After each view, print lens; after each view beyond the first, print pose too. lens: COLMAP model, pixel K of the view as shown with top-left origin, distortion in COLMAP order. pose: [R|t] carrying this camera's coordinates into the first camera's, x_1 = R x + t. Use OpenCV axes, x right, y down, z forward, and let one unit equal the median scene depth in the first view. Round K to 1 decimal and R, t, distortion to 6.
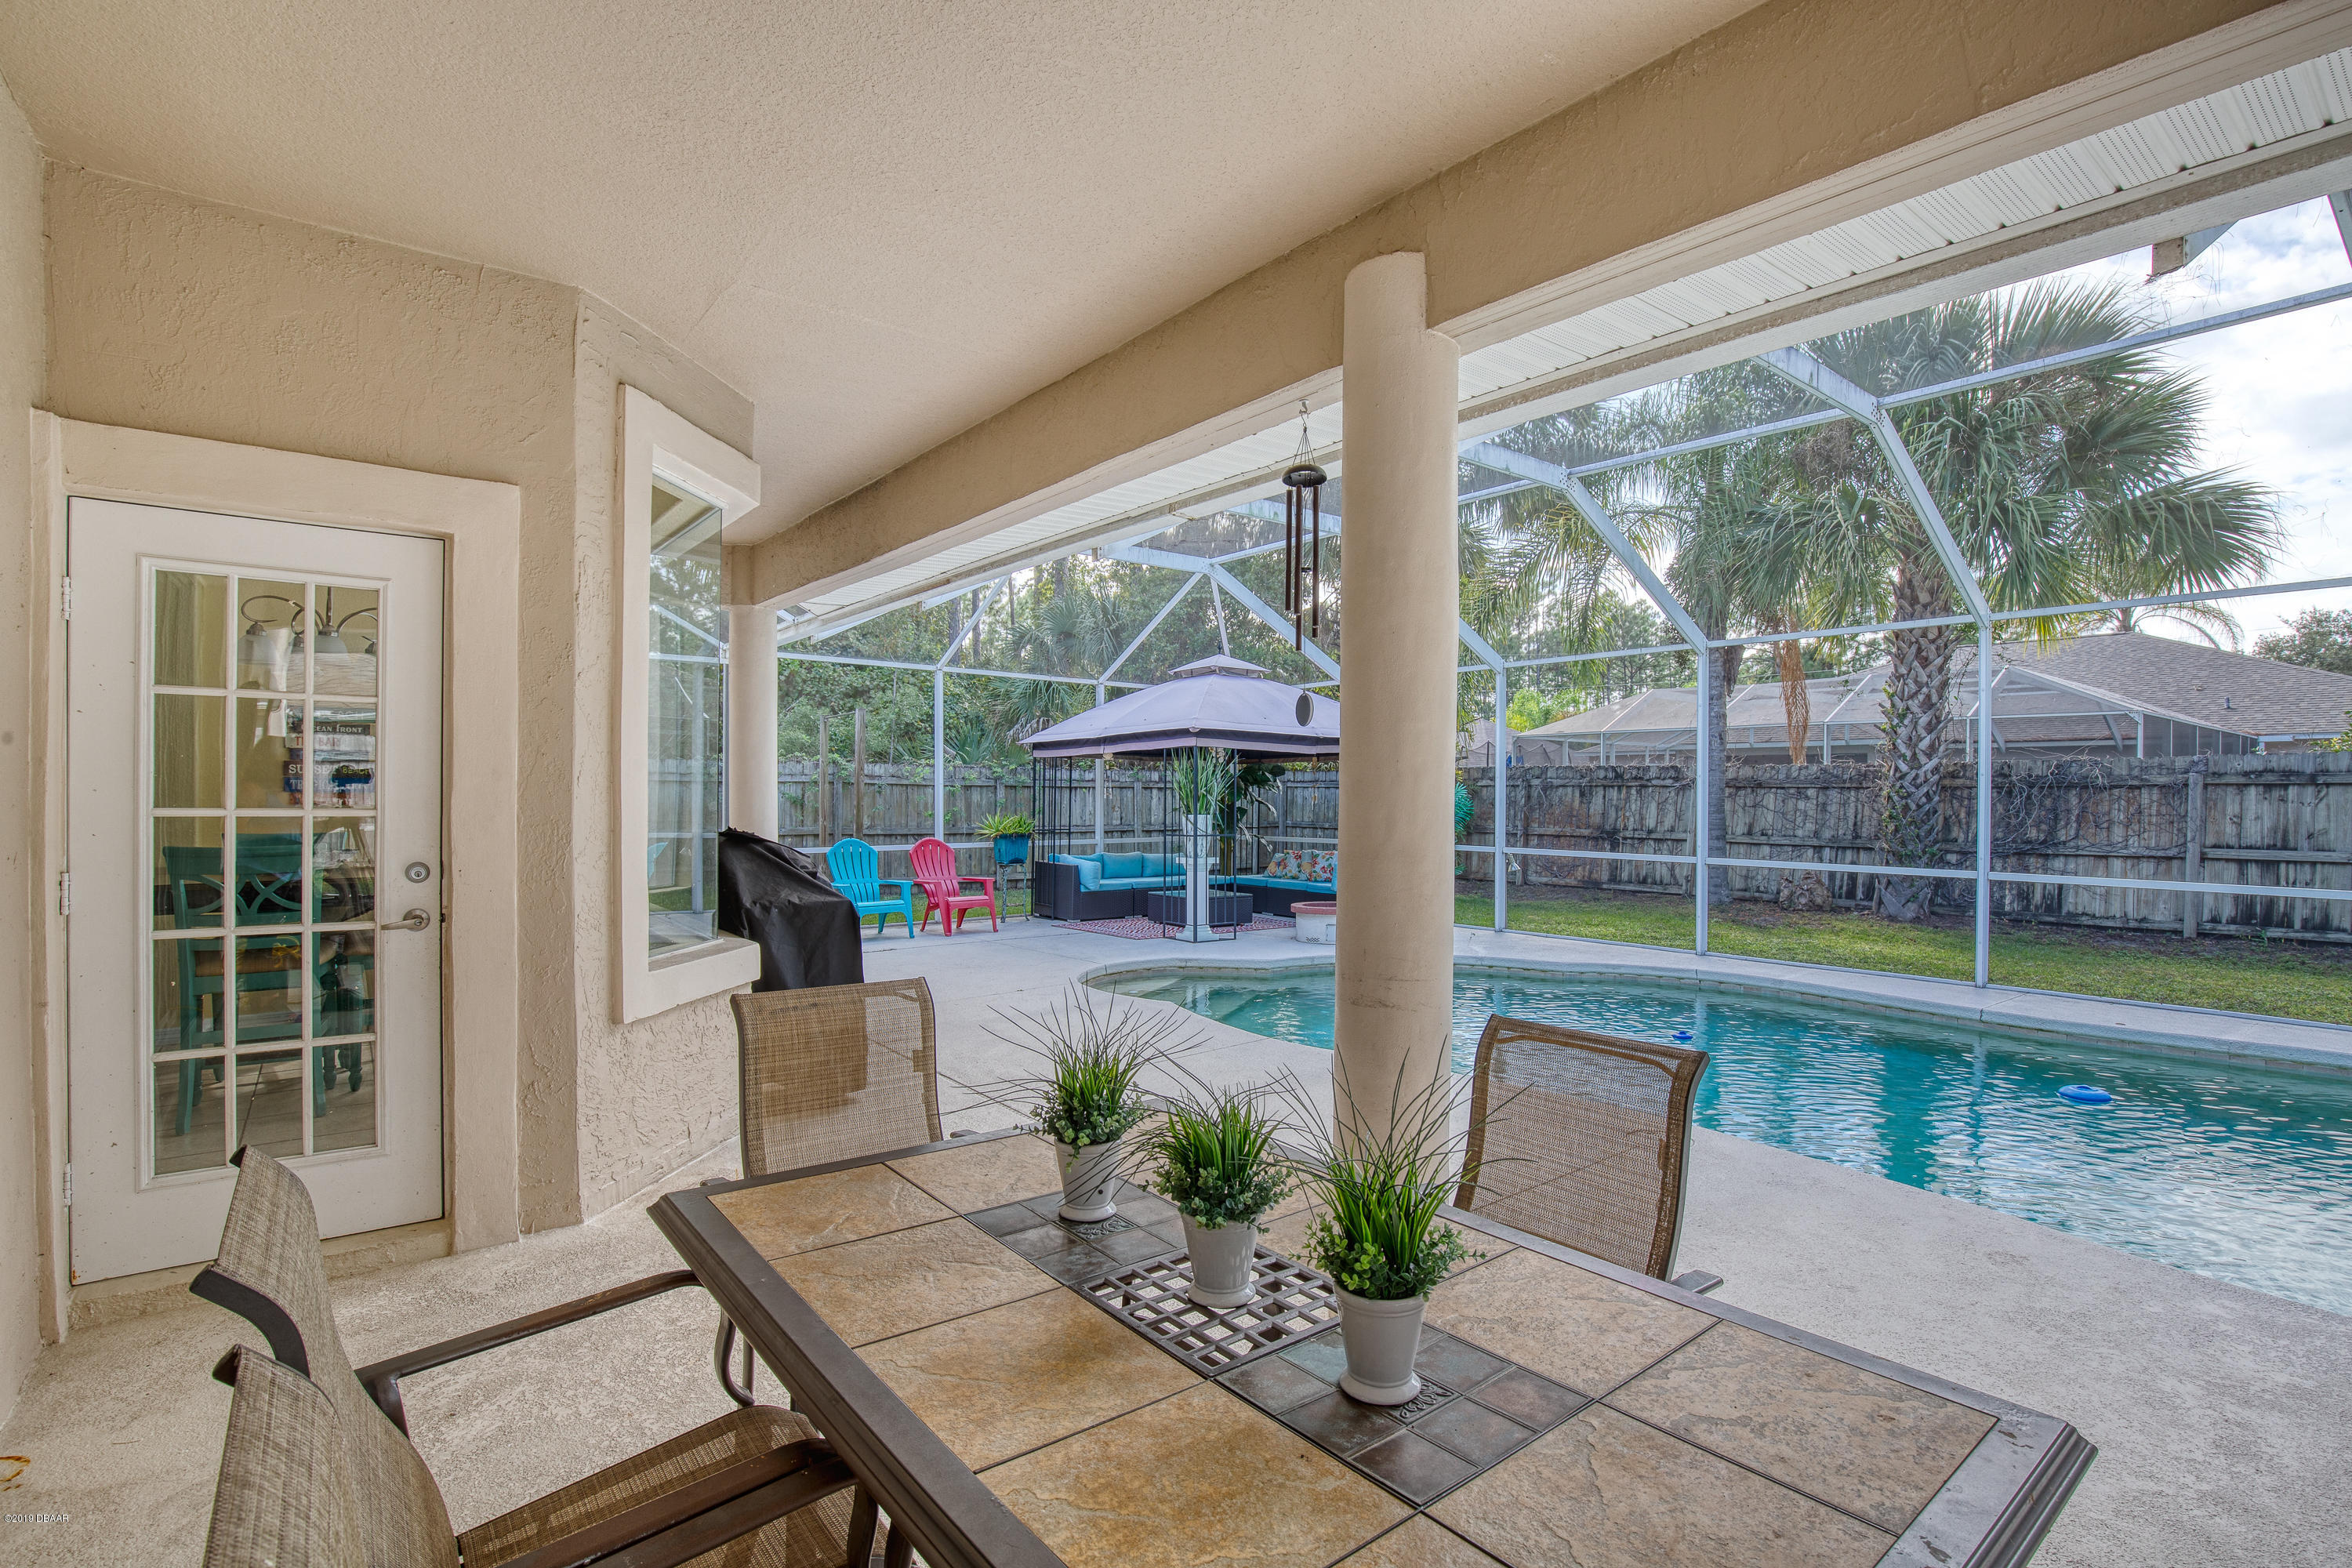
lens RADIAL K [[1082.3, 0, 1200.0], [0, 1082.3, 795.7], [0, 0, 1]] dist [-0.031159, 0.005551]
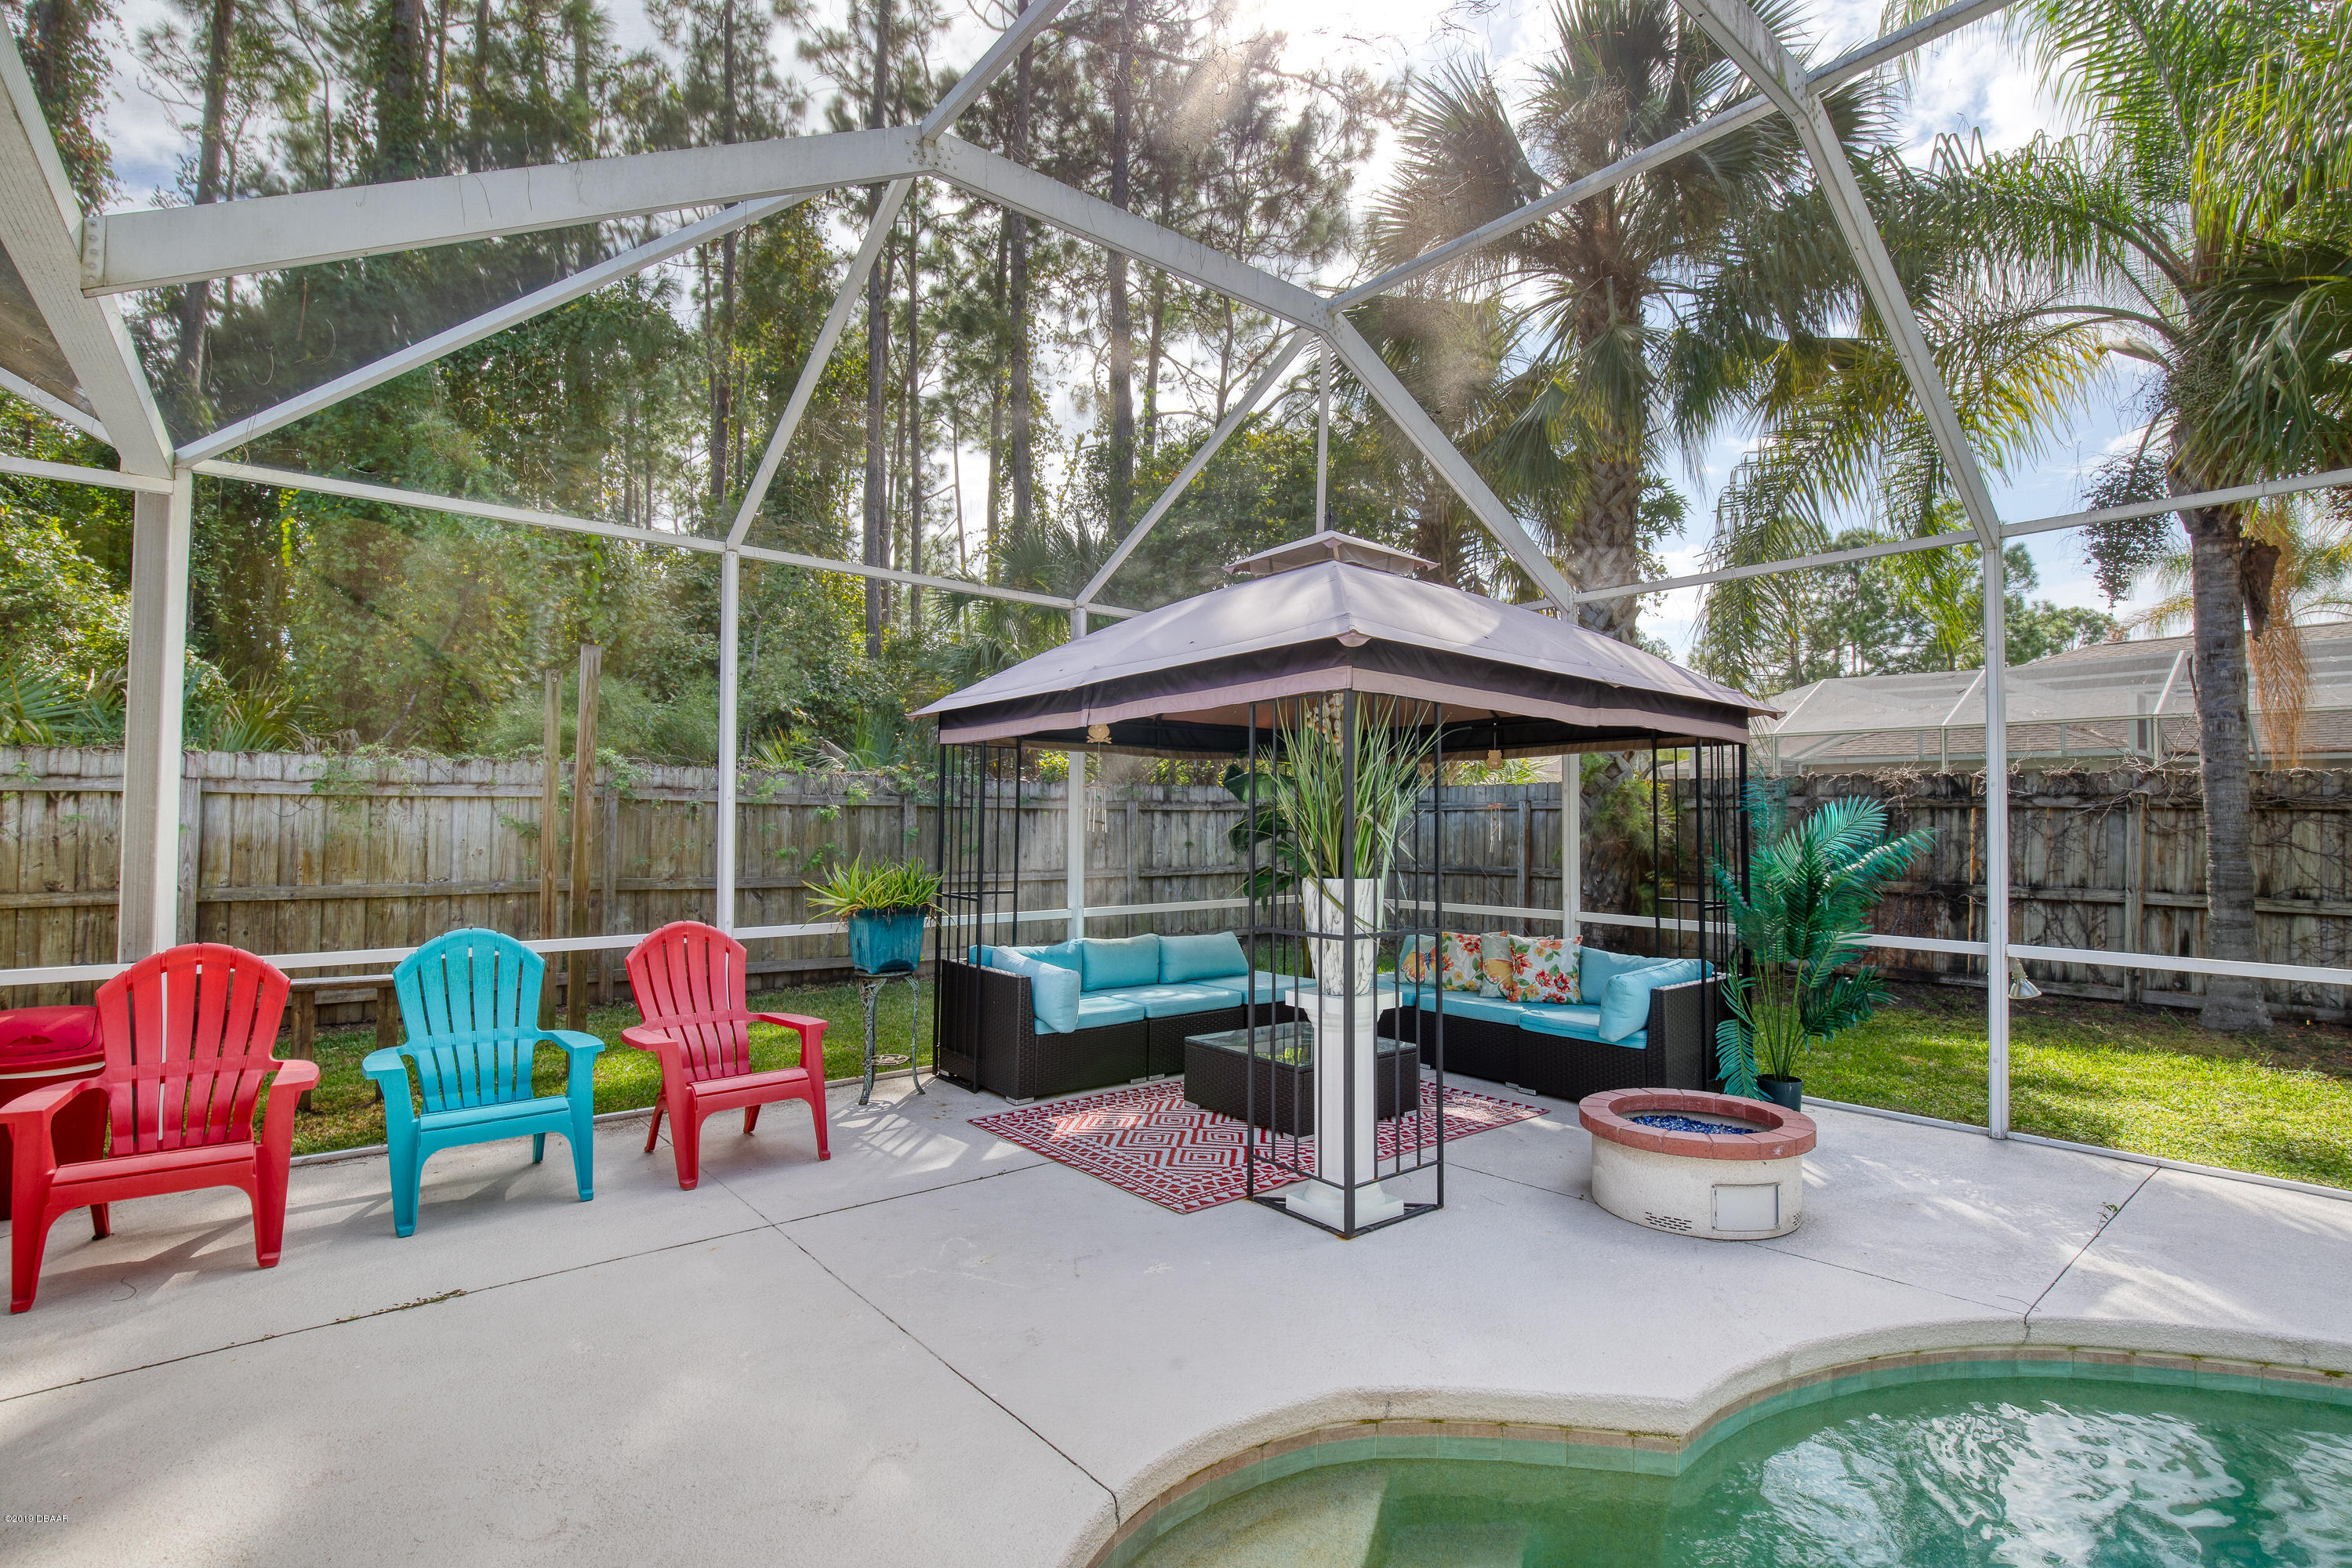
lens RADIAL K [[1082.3, 0, 1171.9], [0, 1082.3, 786.5], [0, 0, 1]] dist [-0.031159, 0.005551]
pose [[0.999976, 0.002006, 0.006627, -0.062364], [-0.001792, 0.999480, -0.032192, -0.001905], [-0.006688, 0.032179, 0.999460, 0.597171]]
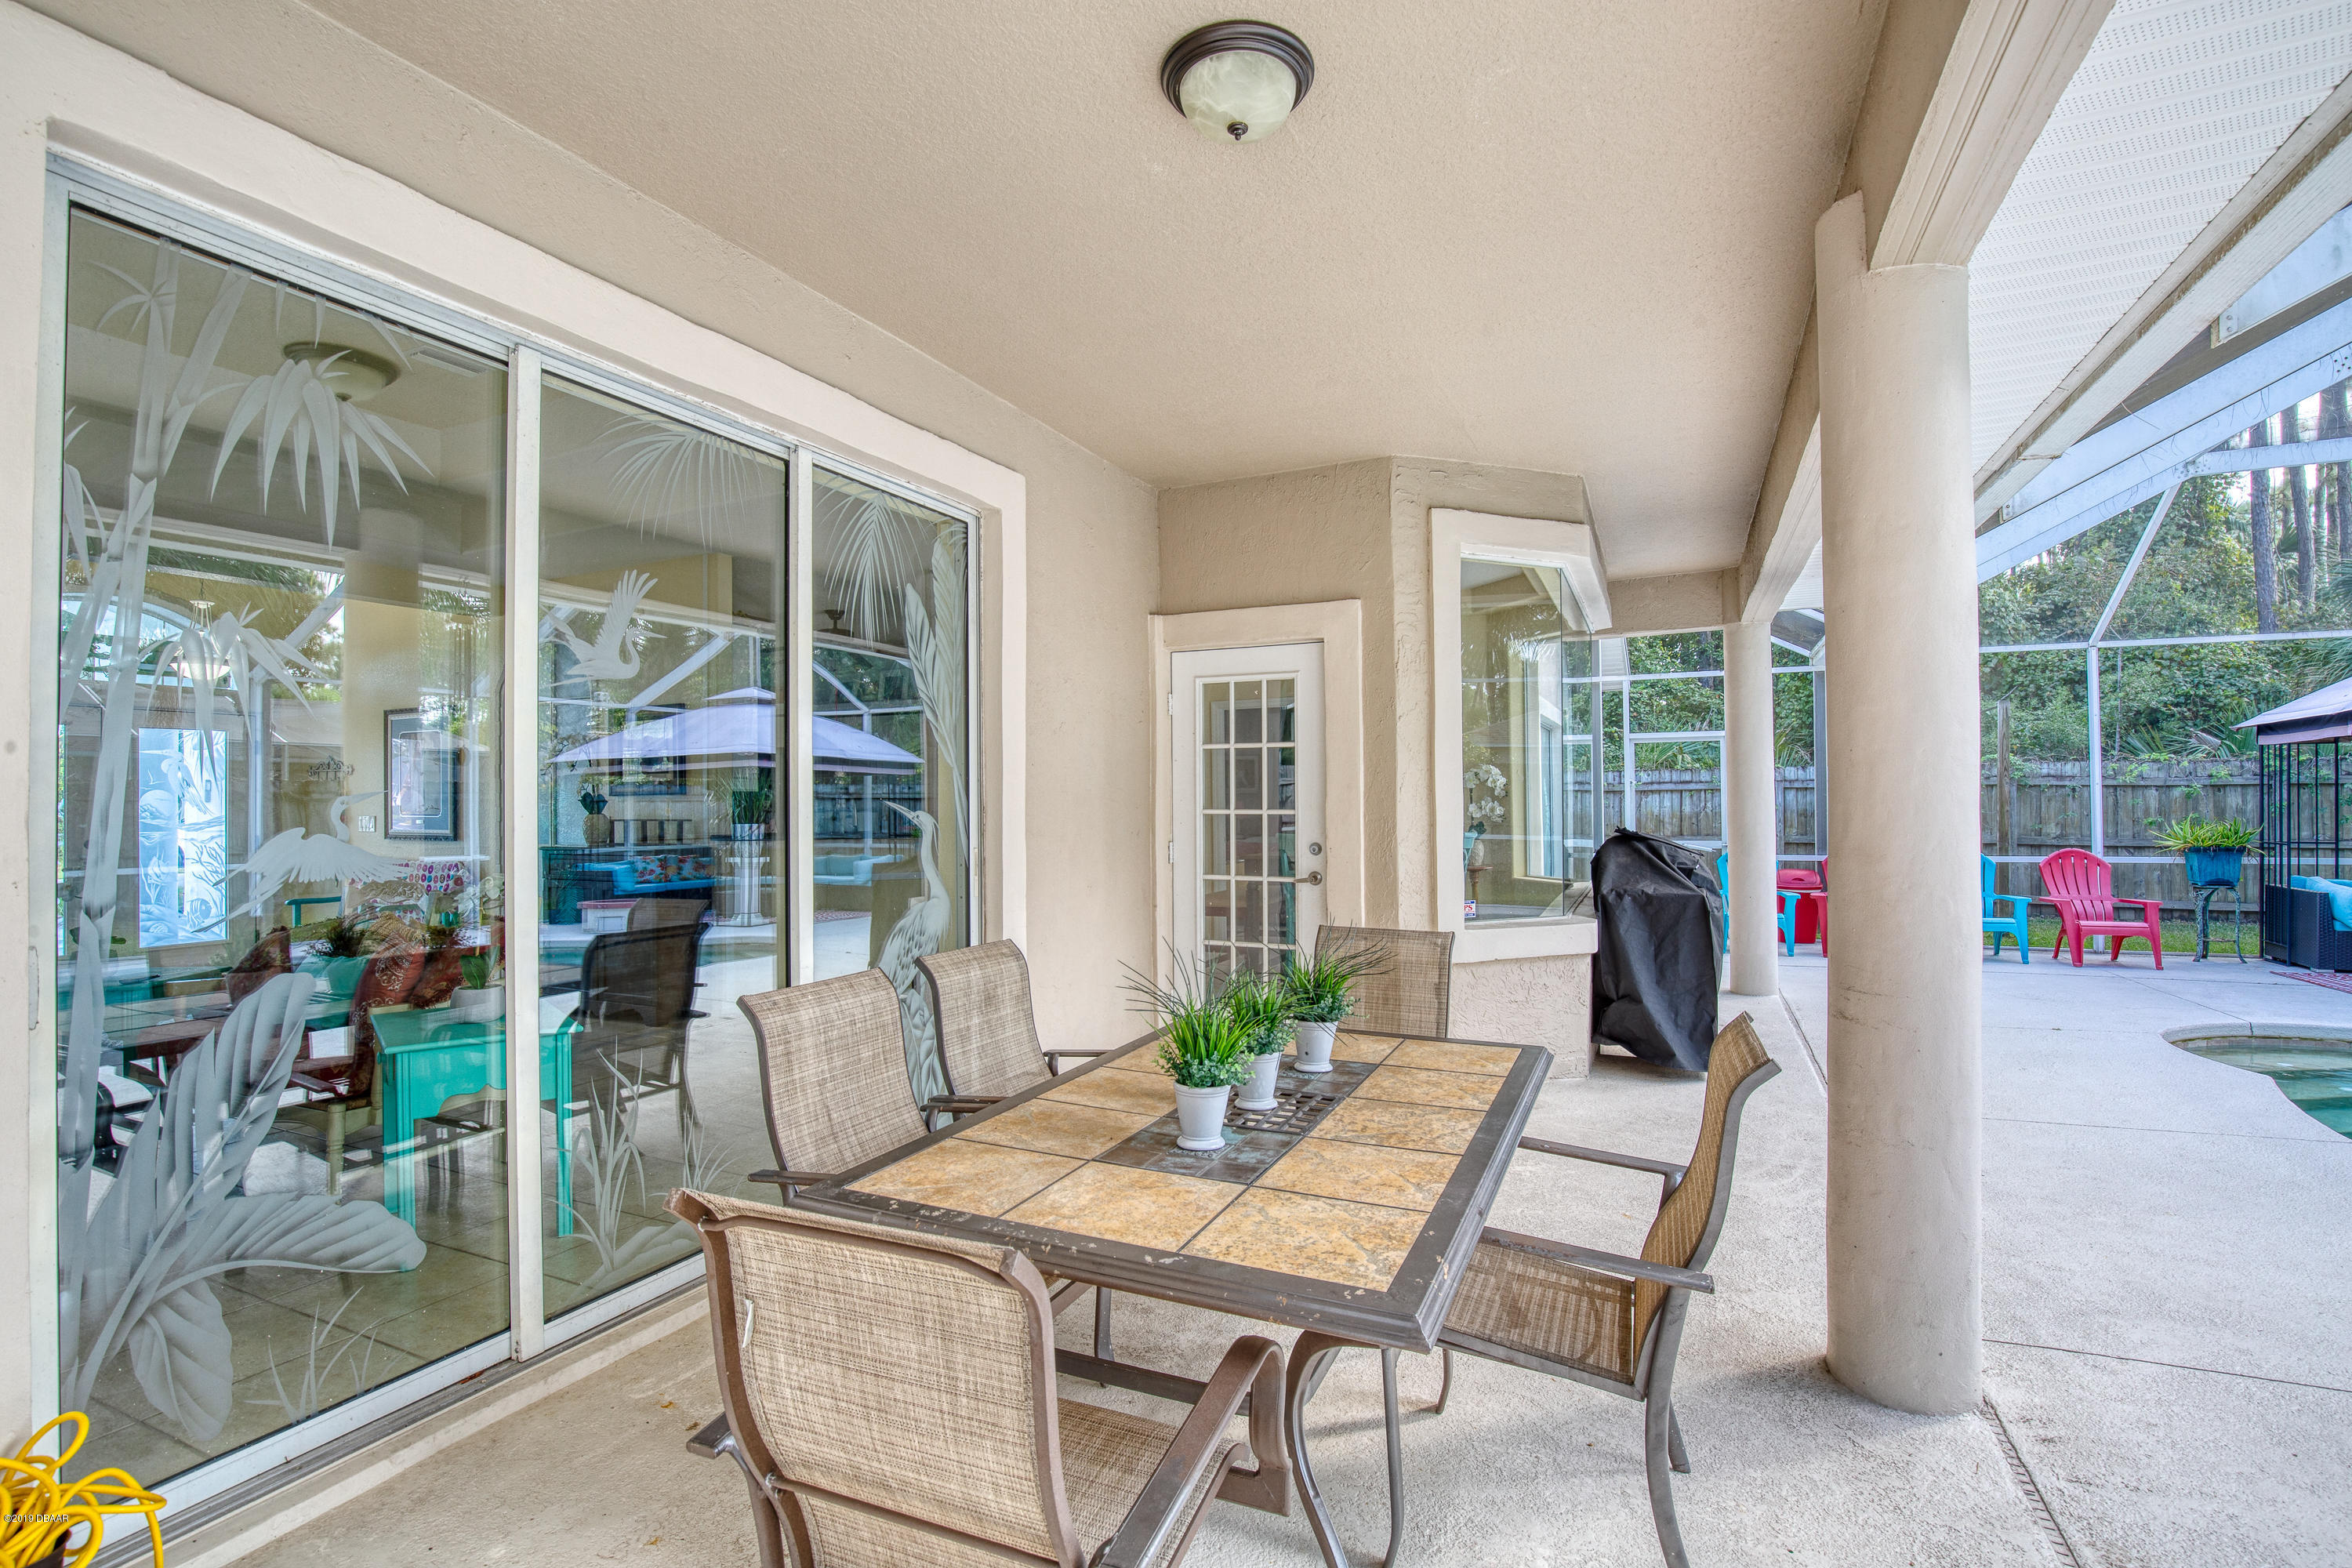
lens RADIAL K [[1082.3, 0, 1193.0], [0, 1082.3, 787.1], [0, 0, 1]] dist [-0.031159, 0.005551]
pose [[0.451932, -0.022423, -0.891770, 0.184075], [0.007962, 0.999746, -0.021104, 0.003158], [0.892017, 0.002438, 0.451996, 0.025116]]
